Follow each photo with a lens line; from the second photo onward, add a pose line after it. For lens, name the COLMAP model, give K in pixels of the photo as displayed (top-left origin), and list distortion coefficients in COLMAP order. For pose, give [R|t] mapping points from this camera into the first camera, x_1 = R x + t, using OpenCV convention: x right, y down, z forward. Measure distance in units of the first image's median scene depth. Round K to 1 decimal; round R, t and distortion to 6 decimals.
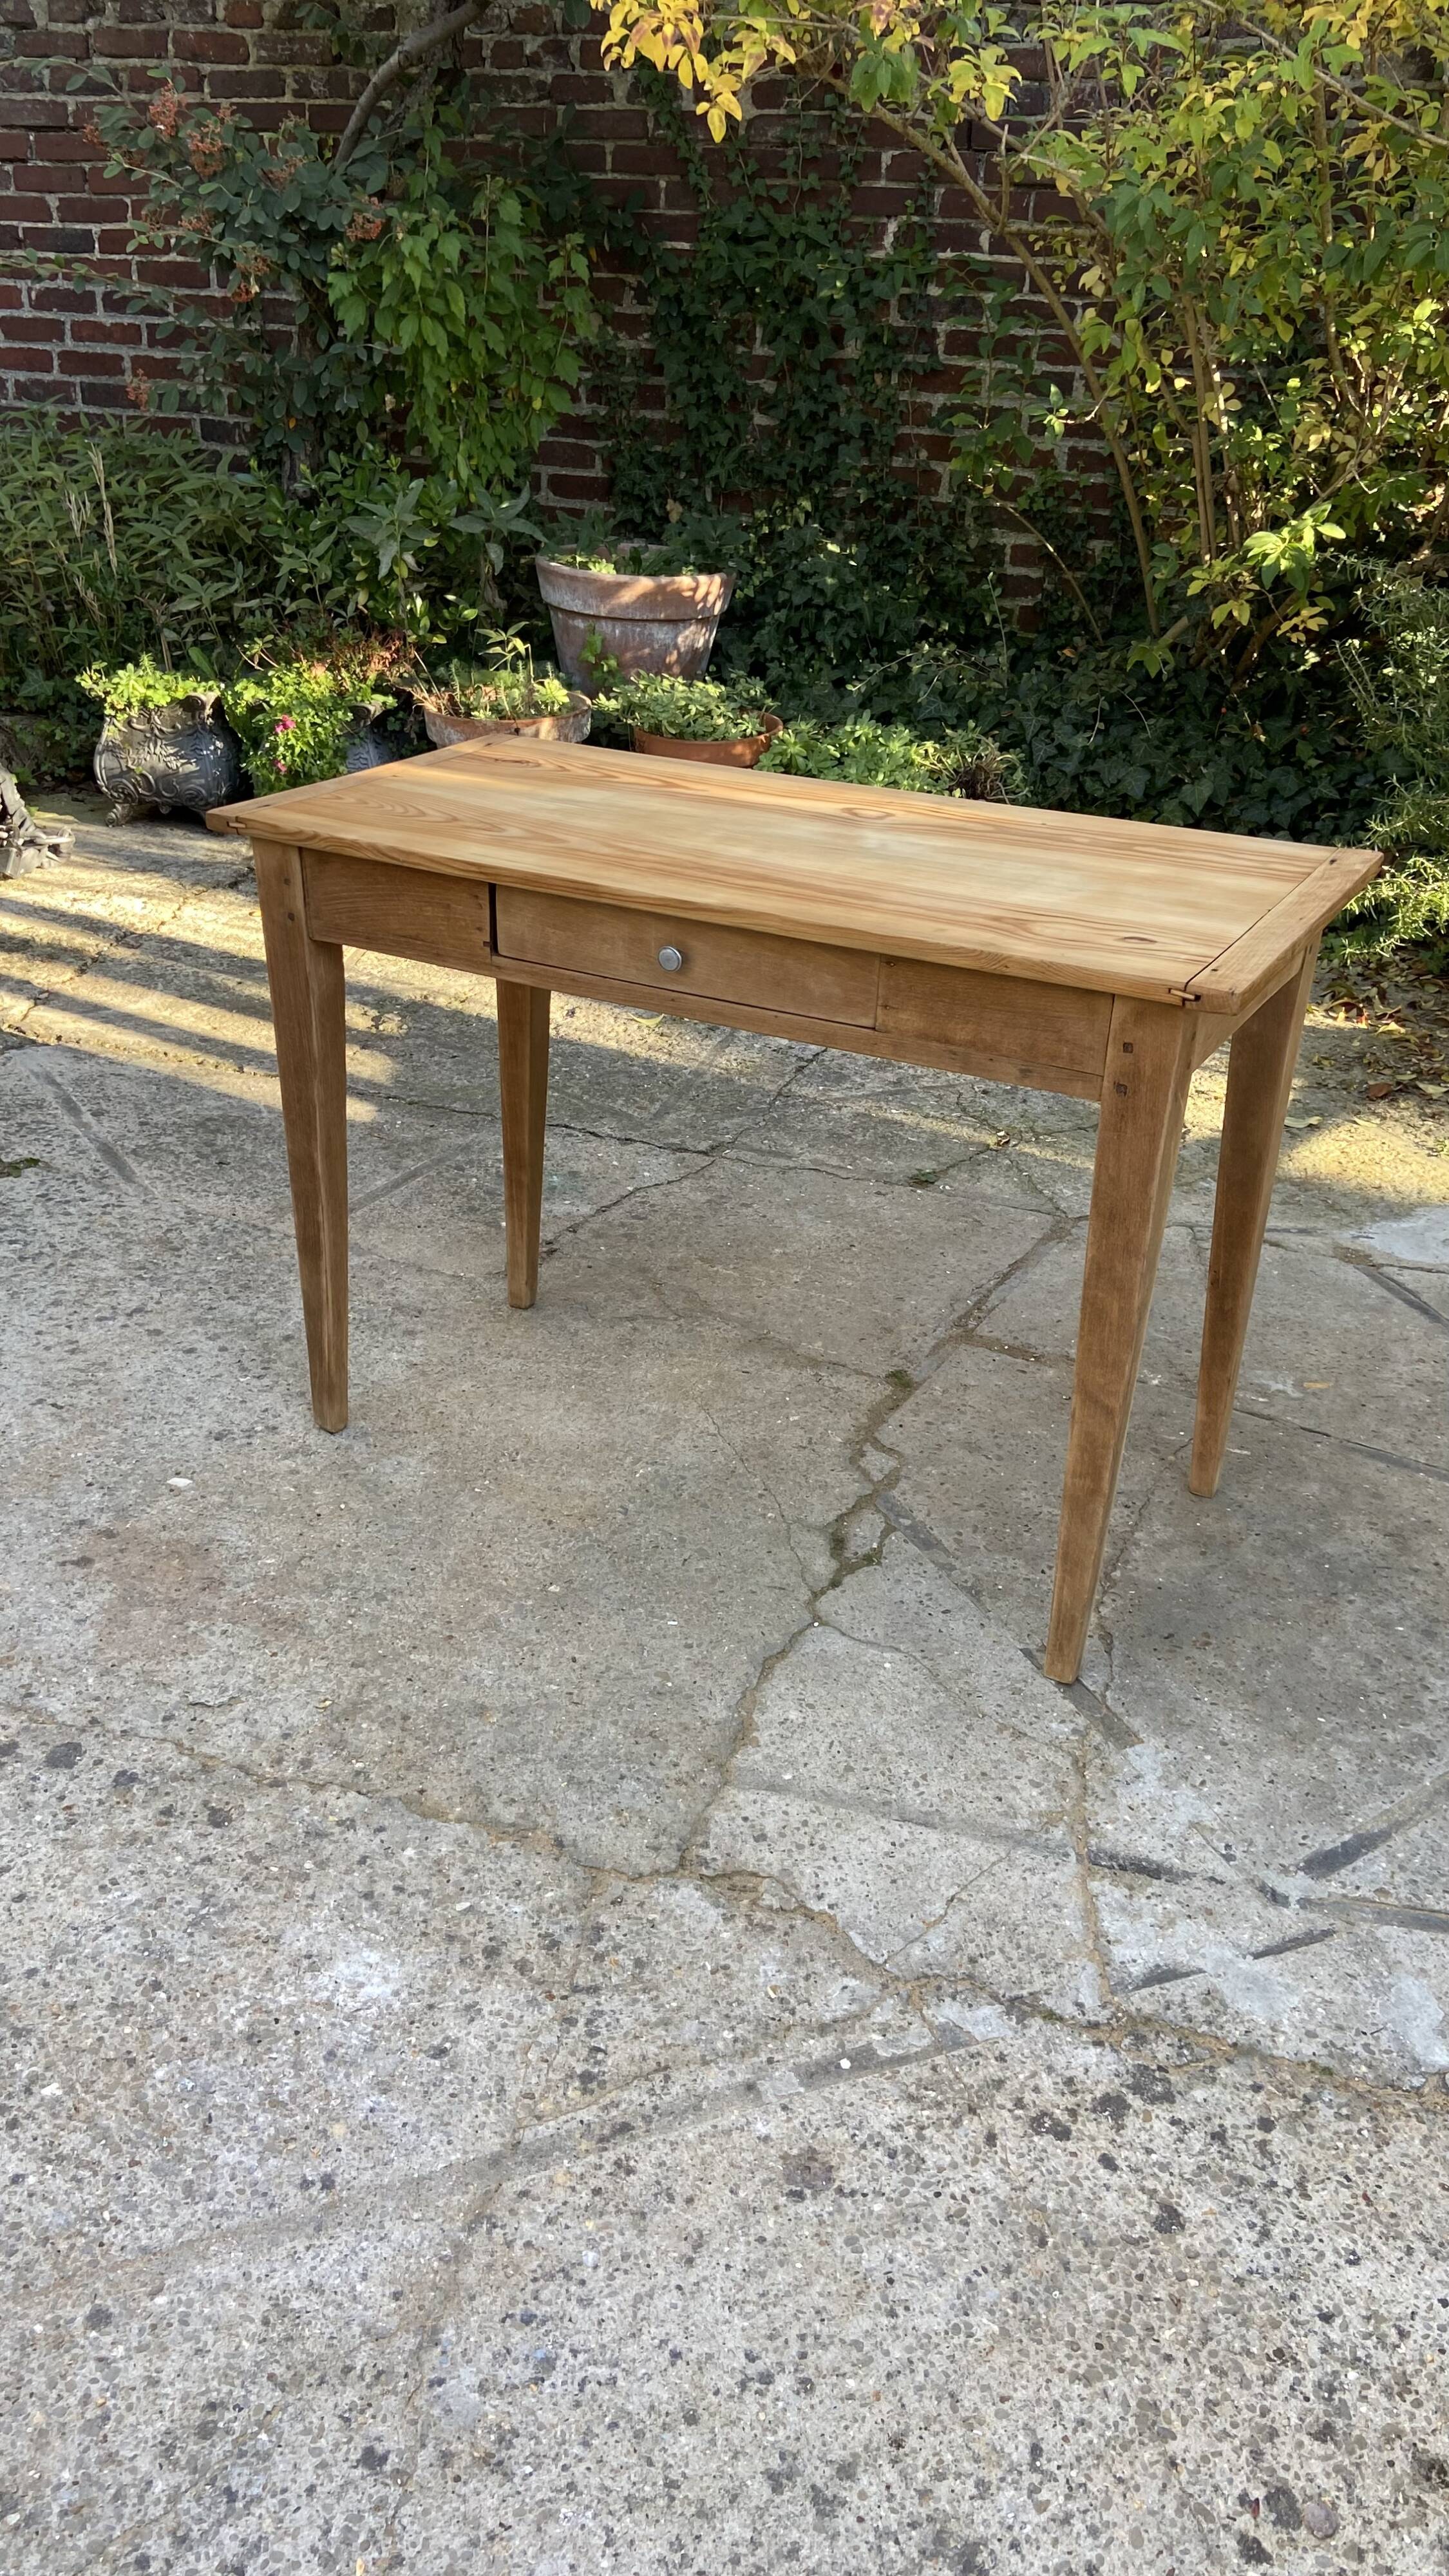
lens RADIAL K [[1943.8, 0, 705.7], [0, 1943.8, 1275.2], [0, 0, 1]] dist [0.128096, -0.170270]
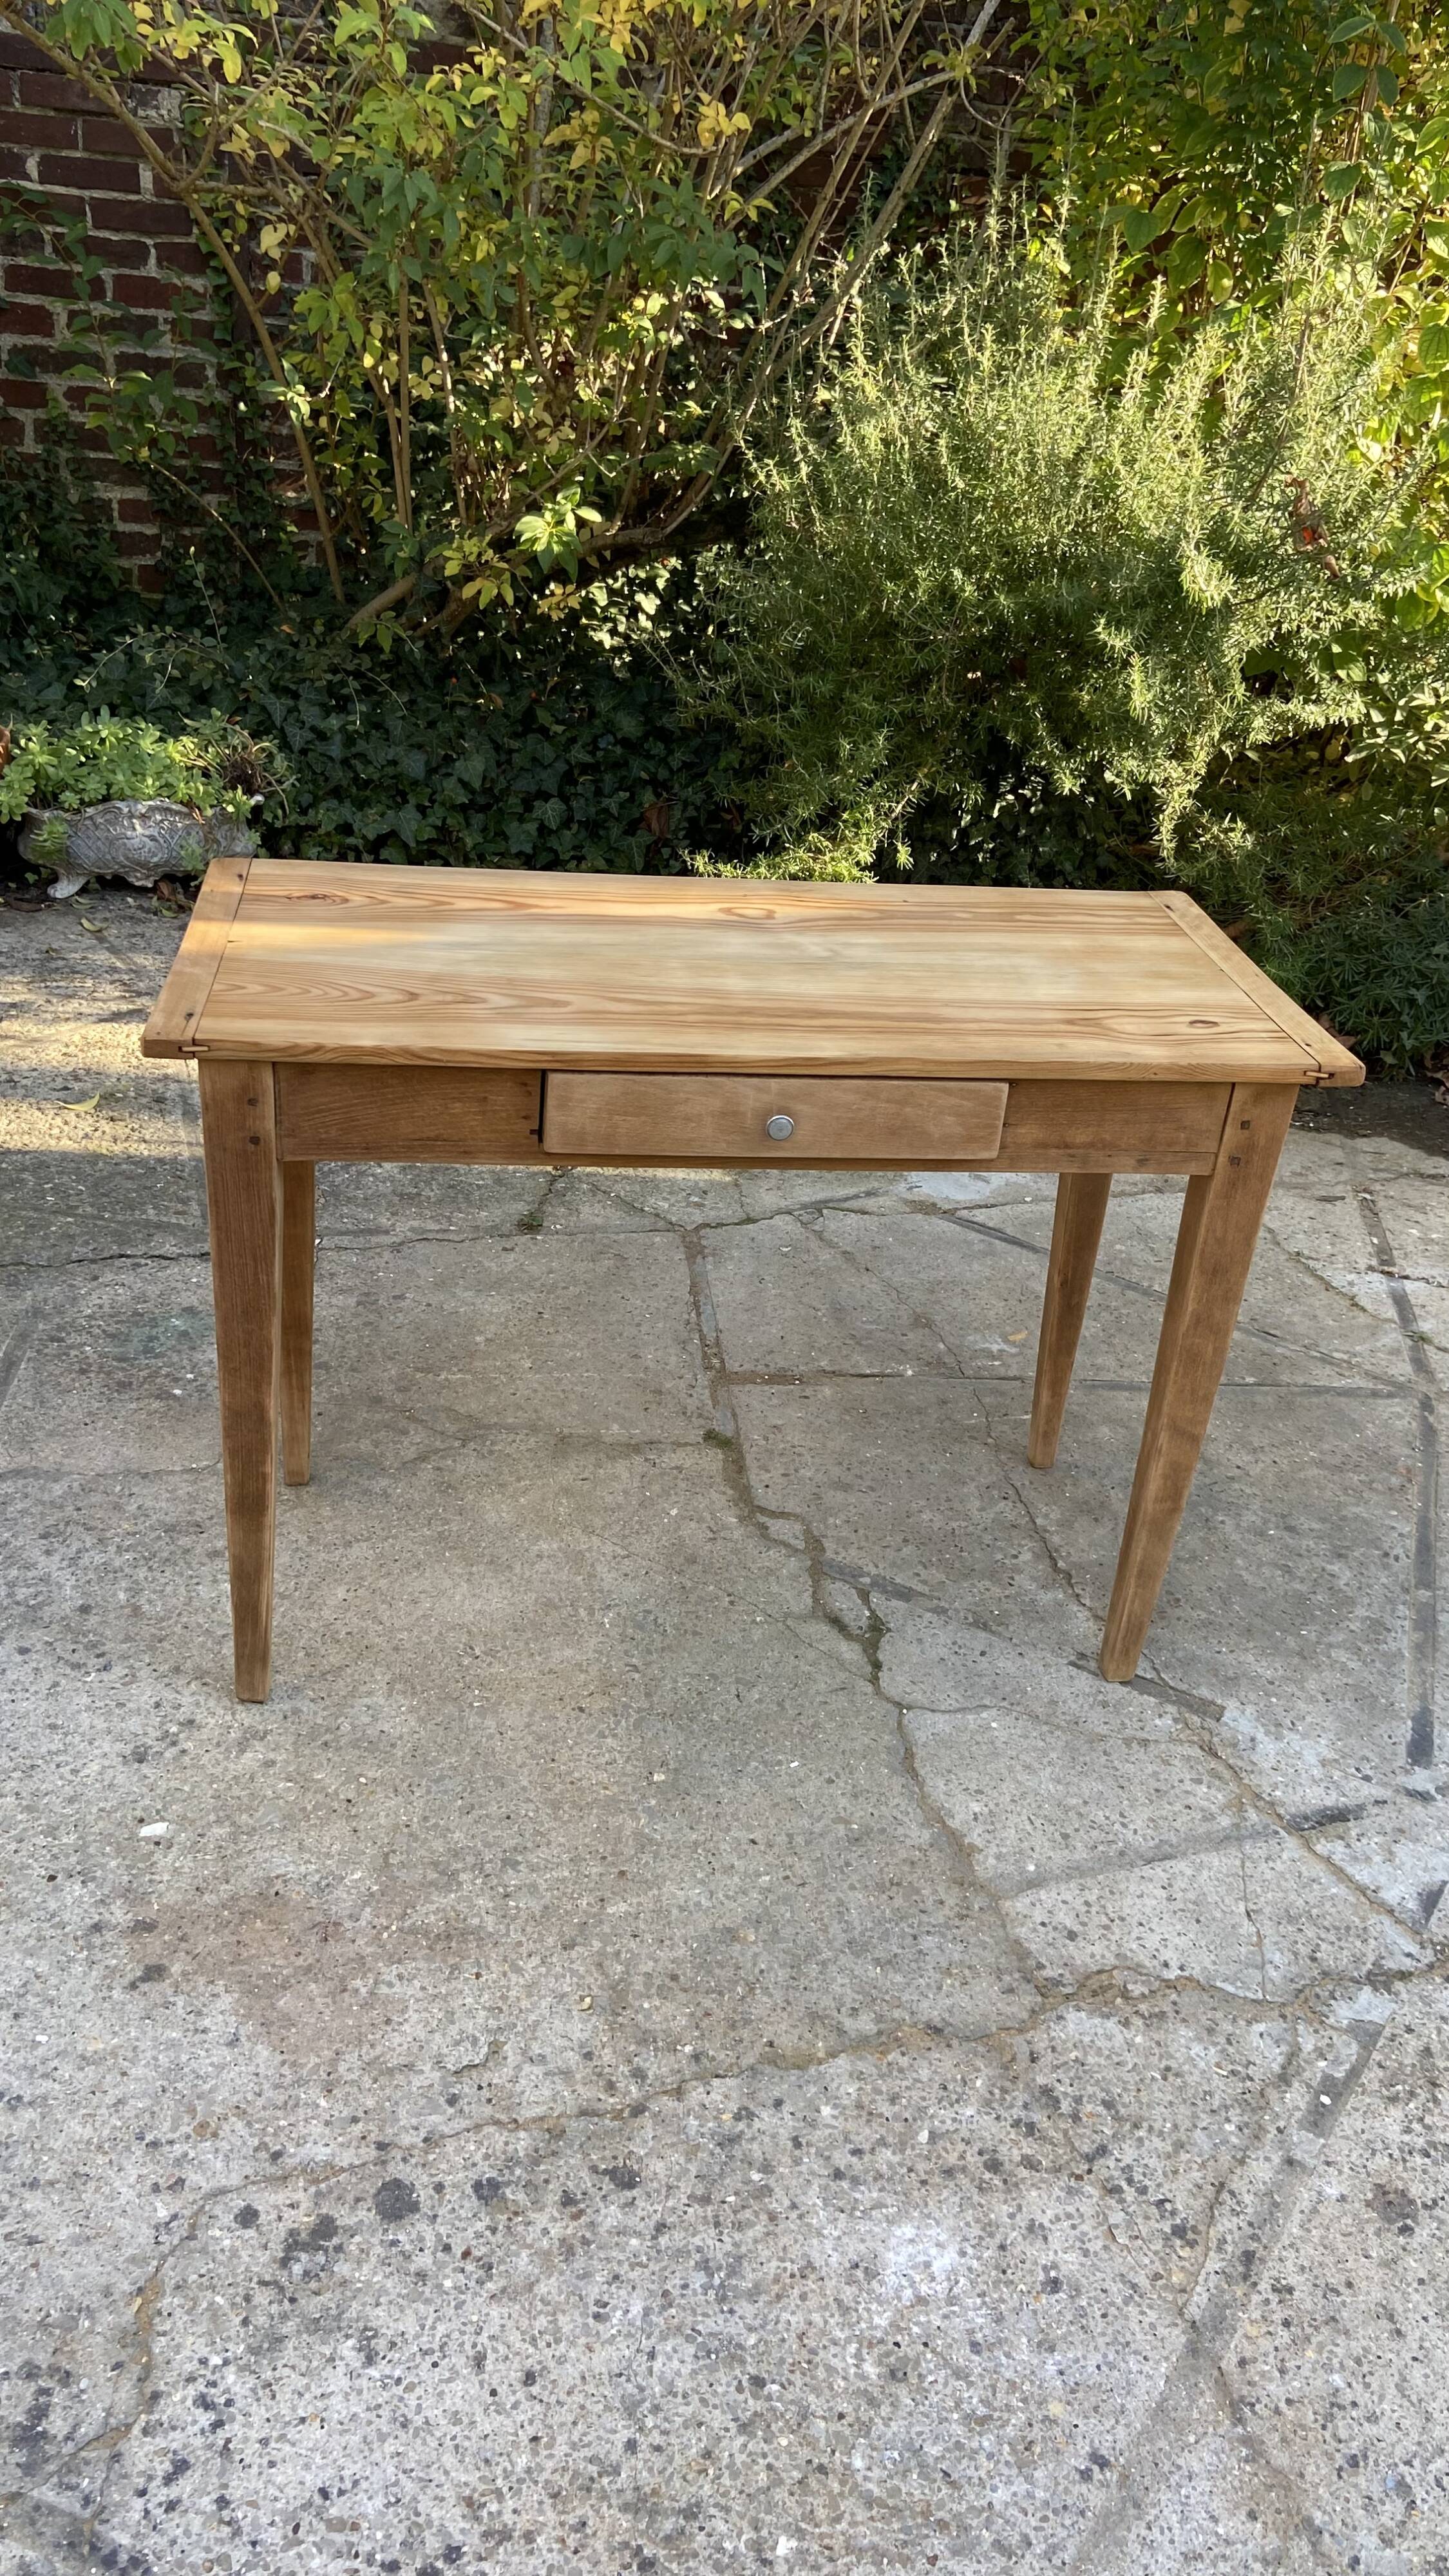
lens RADIAL K [[1943.8, 0, 731.6], [0, 1943.8, 1256.8], [0, 0, 1]] dist [0.128096, -0.170270]
pose [[0.805752, -0.241302, 0.540867, -0.569125], [0.212077, 0.970233, 0.116921, -0.210980], [-0.552980, 0.020496, 0.832942, 0.217869]]
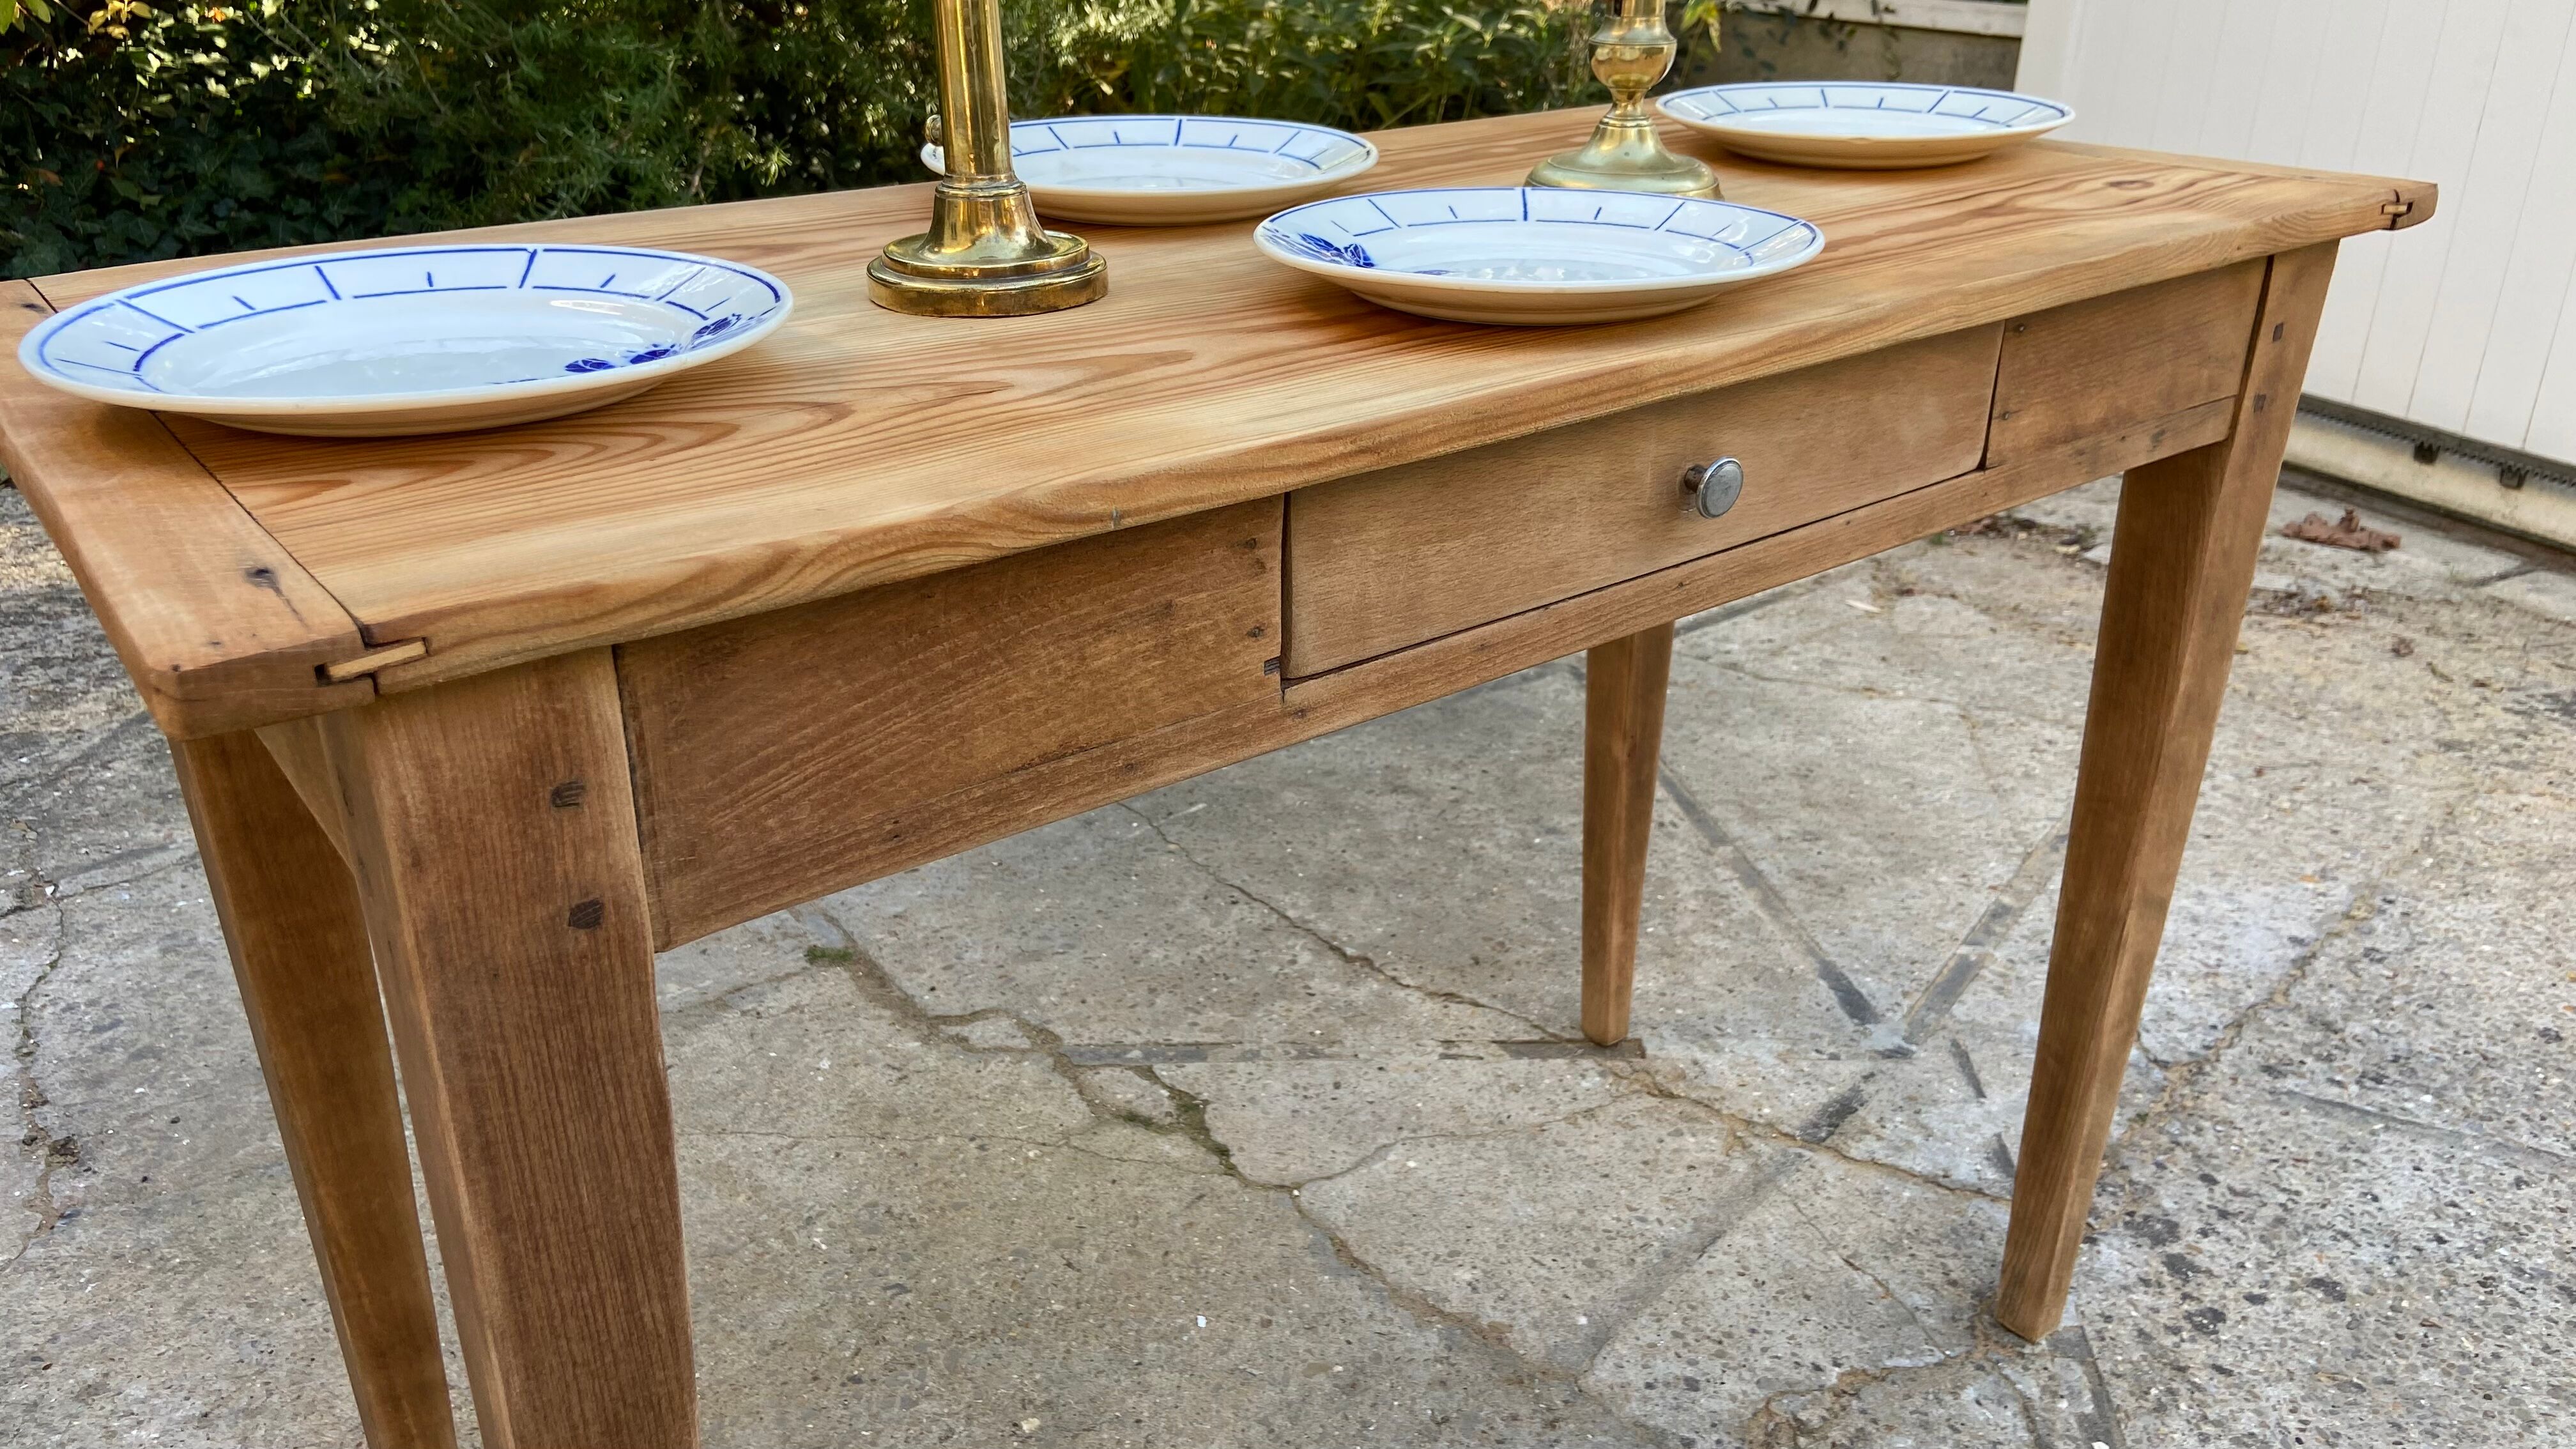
lens RADIAL K [[1943.8, 0, 1295.0], [0, 1943.8, 726.0], [0, 0, 1]] dist [0.128096, -0.170270]
pose [[0.418279, -0.391454, 0.819638, -0.514398], [0.411906, 0.885996, 0.212942, -0.138021], [-0.809553, 0.248545, 0.531836, 0.645089]]
